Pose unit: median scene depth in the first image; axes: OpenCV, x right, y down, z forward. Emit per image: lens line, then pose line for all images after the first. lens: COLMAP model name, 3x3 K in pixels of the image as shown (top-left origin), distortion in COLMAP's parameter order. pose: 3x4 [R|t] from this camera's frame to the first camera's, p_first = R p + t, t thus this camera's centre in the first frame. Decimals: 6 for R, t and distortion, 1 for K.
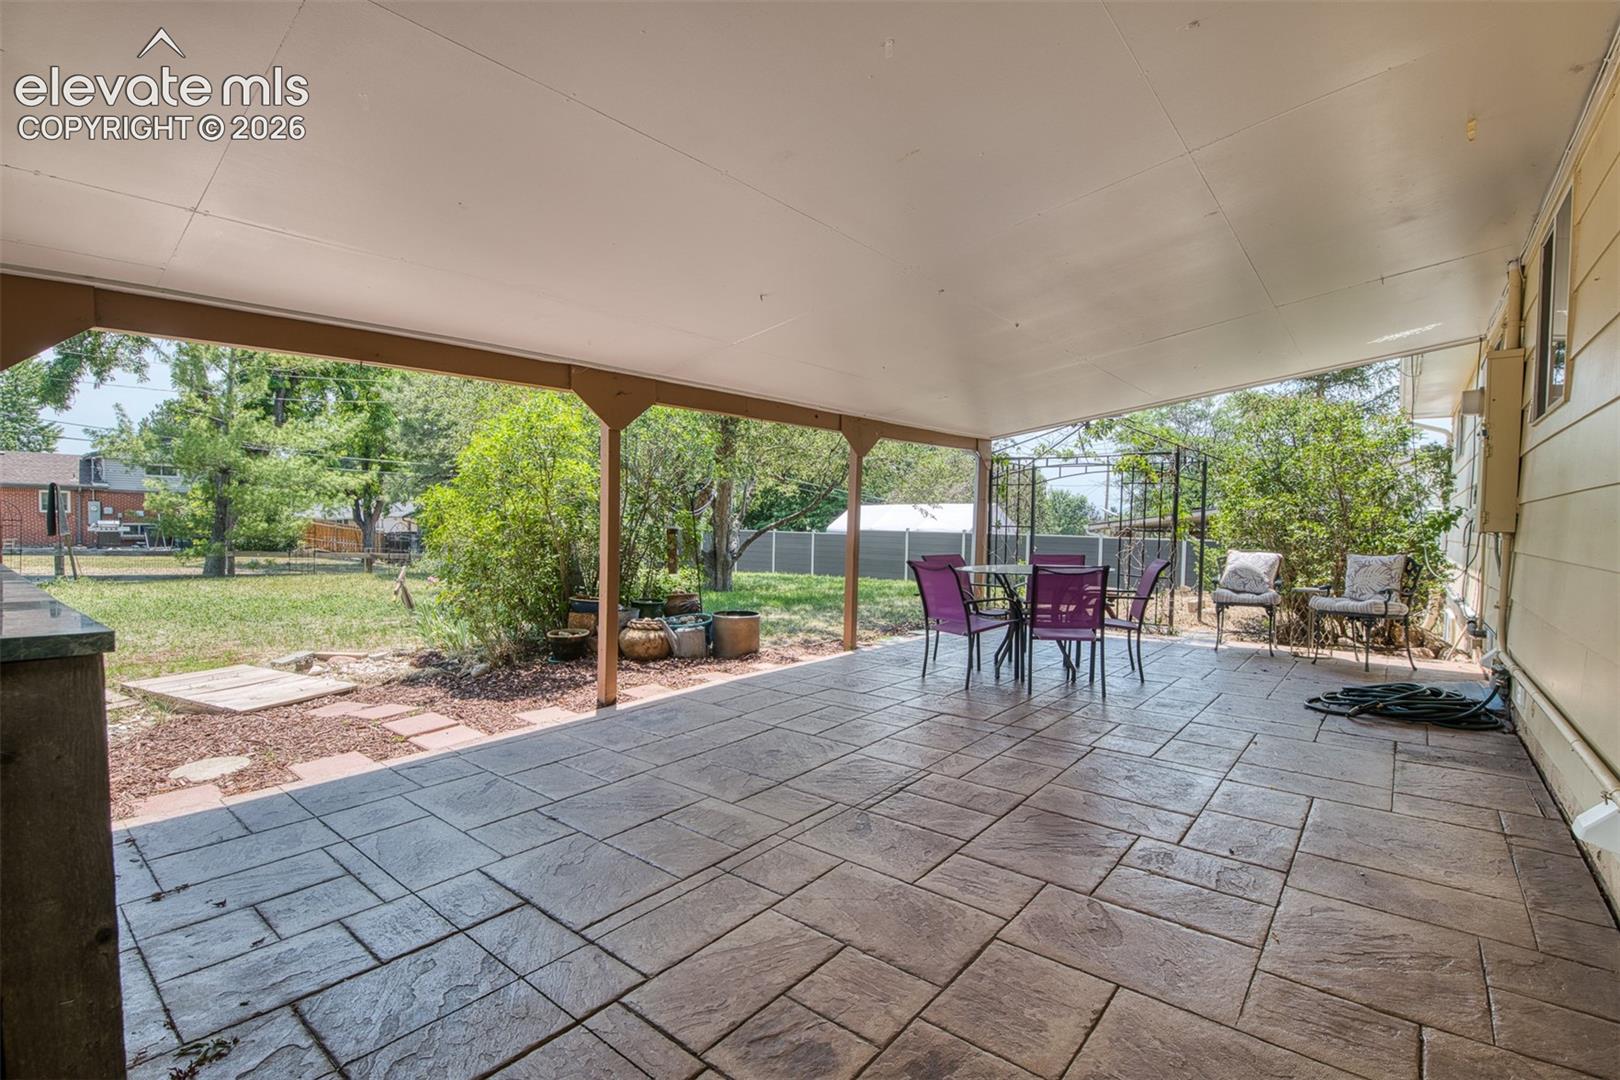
lens RADIAL K [[714.0, 0, 811.9], [0, 714.0, 536.6], [0, 0, 1]] dist [-0.004154, -0.000864]
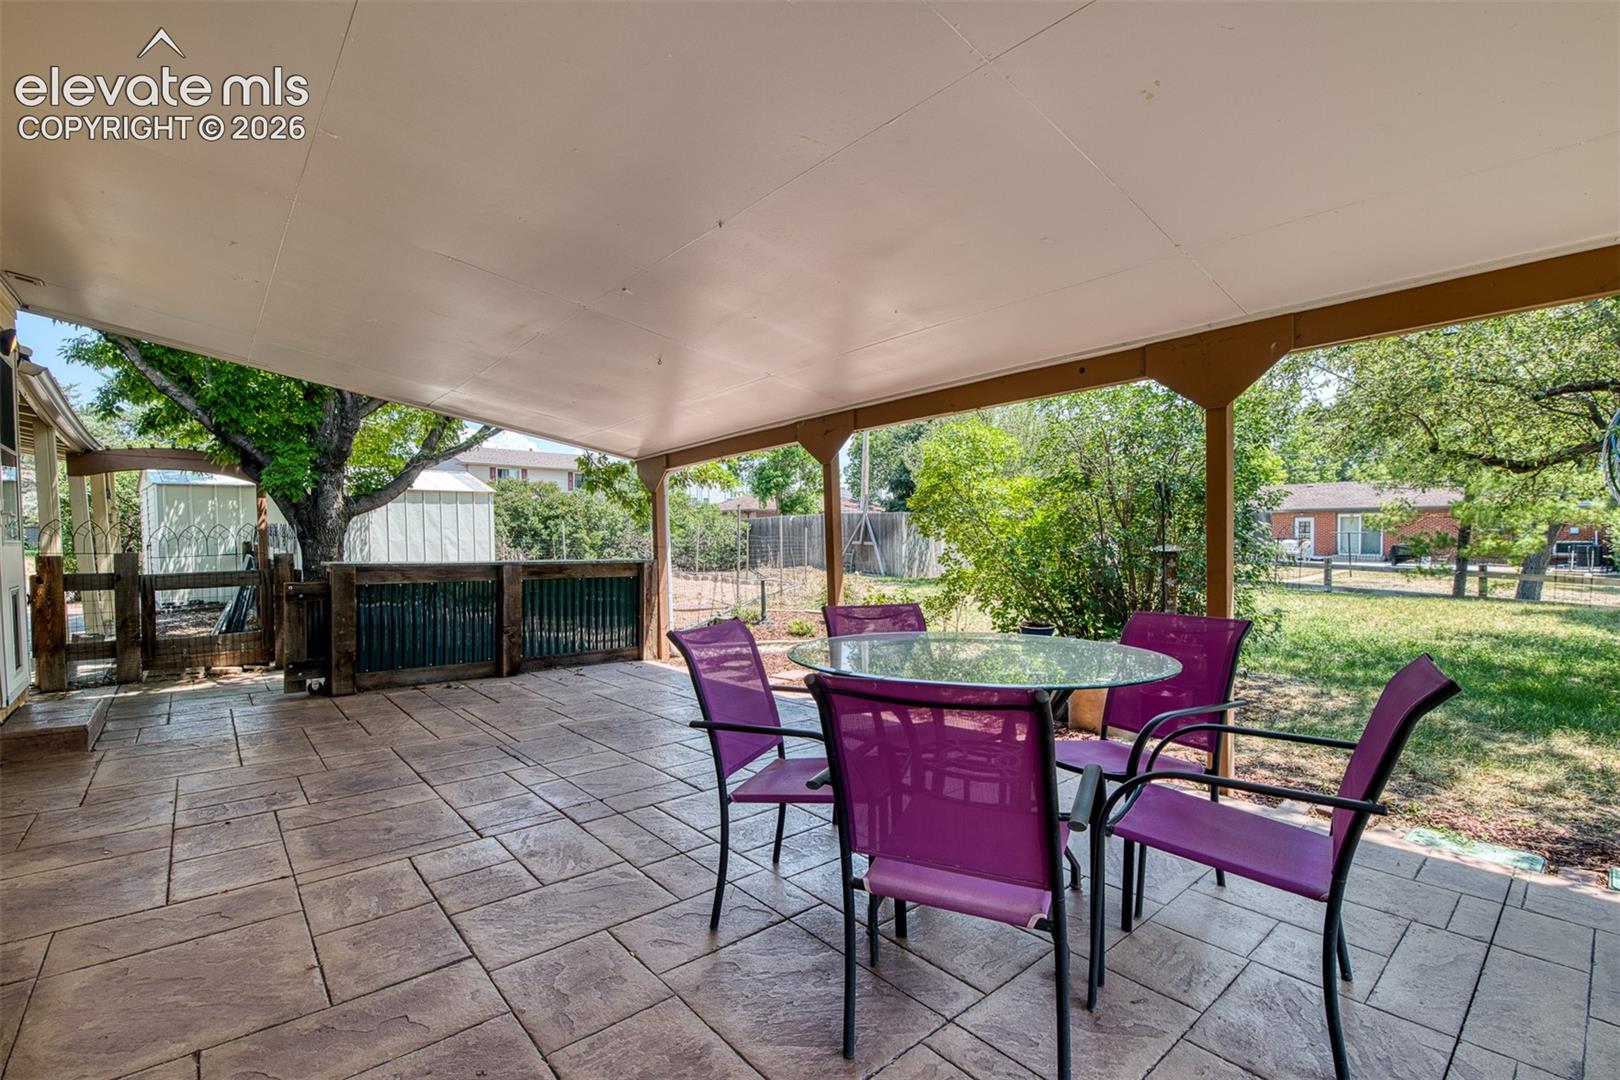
lens RADIAL K [[714.0, 0, 811.9], [0, 714.0, 544.8], [0, 0, 1]] dist [-0.004154, -0.000864]
pose [[-0.160580, 0.007940, -0.986991, 1.310287], [-0.000285, 0.999967, 0.008091, -0.032135], [0.987023, 0.001580, -0.160572, 1.760425]]
